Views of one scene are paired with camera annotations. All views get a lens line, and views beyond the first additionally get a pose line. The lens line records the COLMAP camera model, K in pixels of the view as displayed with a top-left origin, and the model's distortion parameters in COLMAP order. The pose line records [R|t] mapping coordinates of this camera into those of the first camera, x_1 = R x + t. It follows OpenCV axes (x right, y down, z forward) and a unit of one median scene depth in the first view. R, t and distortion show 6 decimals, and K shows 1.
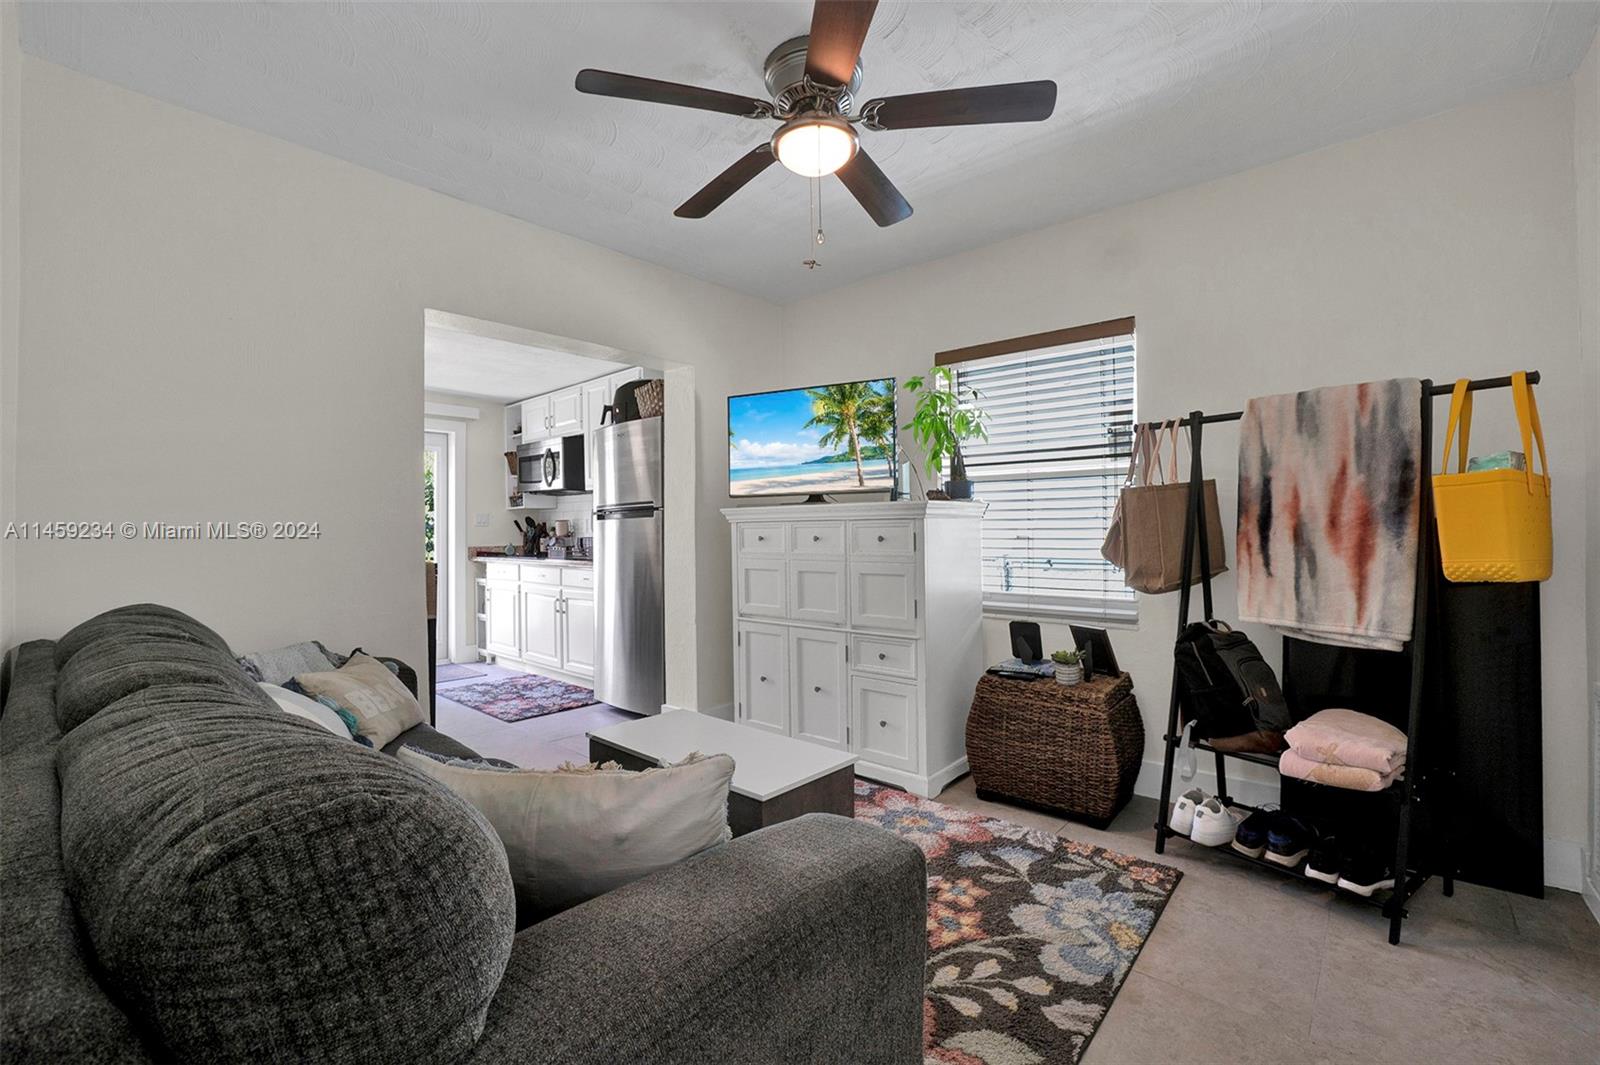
lens RADIAL K [[681.6, 0, 798.8], [0, 681.6, 536.1], [0, 0, 1]] dist [-0.037286, 0.005058]
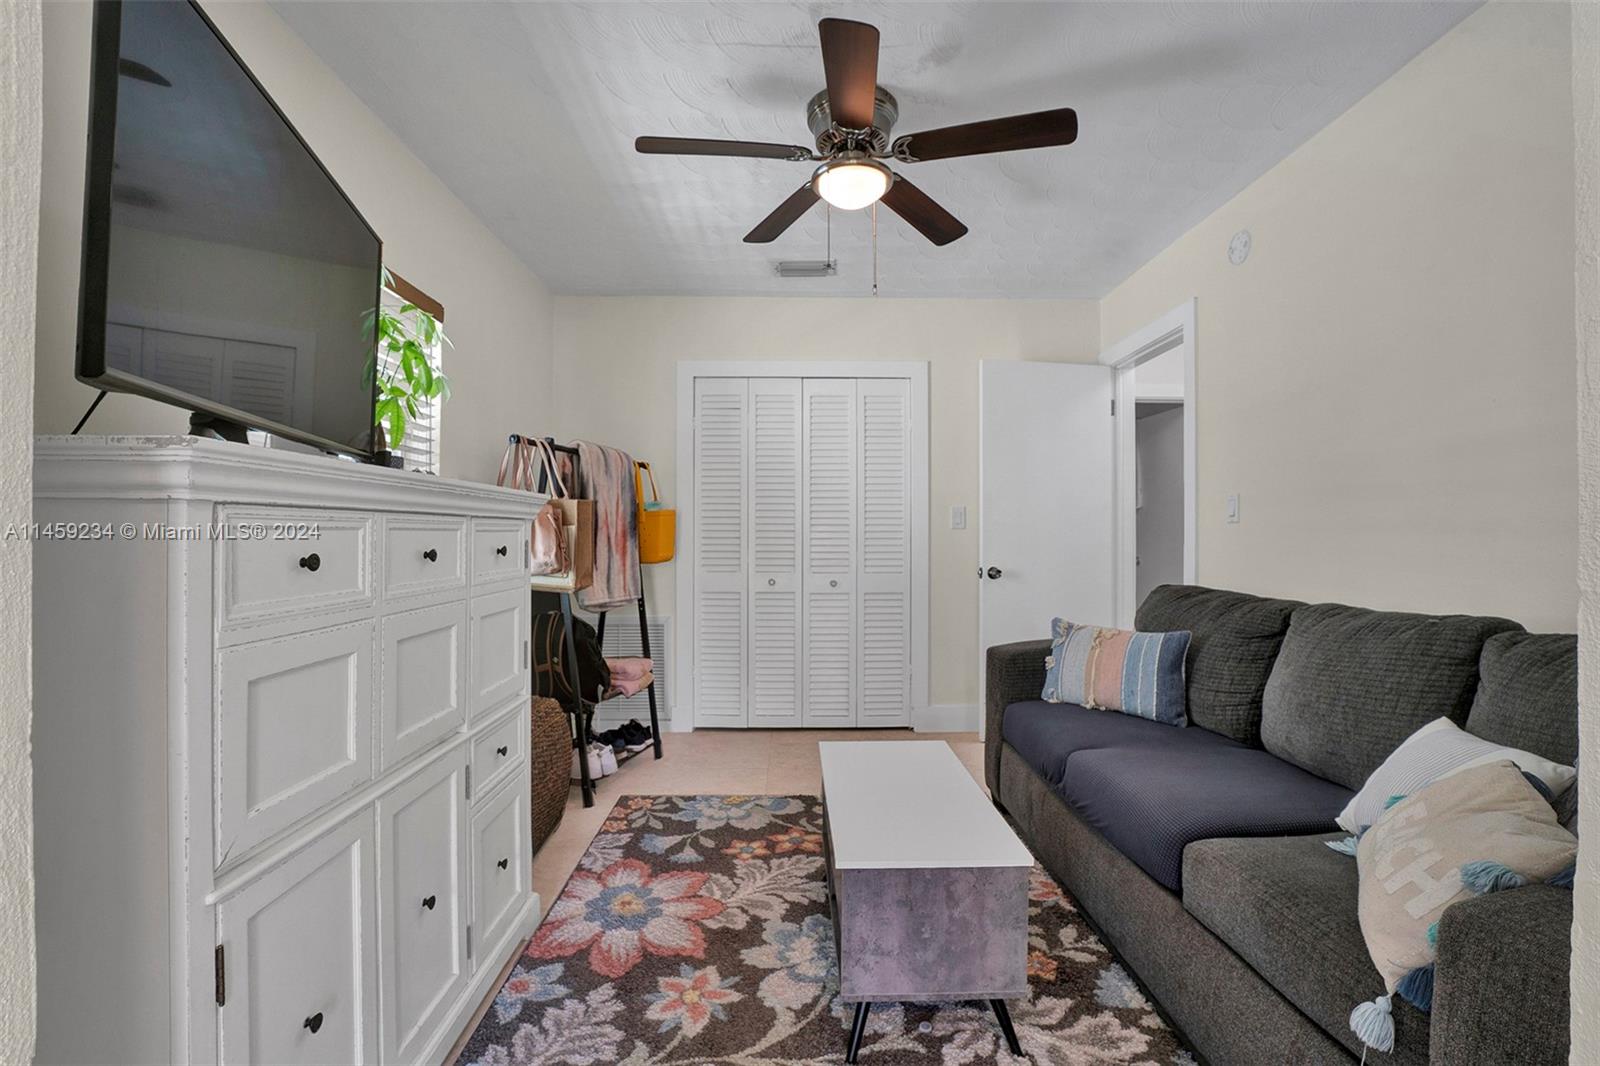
lens RADIAL K [[681.6, 0, 799.2], [0, 681.6, 533.6], [0, 0, 1]] dist [-0.037286, 0.005058]
pose [[-0.678493, 0.004898, 0.734591, -0.672880], [-0.003845, 0.999940, -0.010218, -0.007725], [-0.734597, -0.009758, -0.678434, 1.700283]]
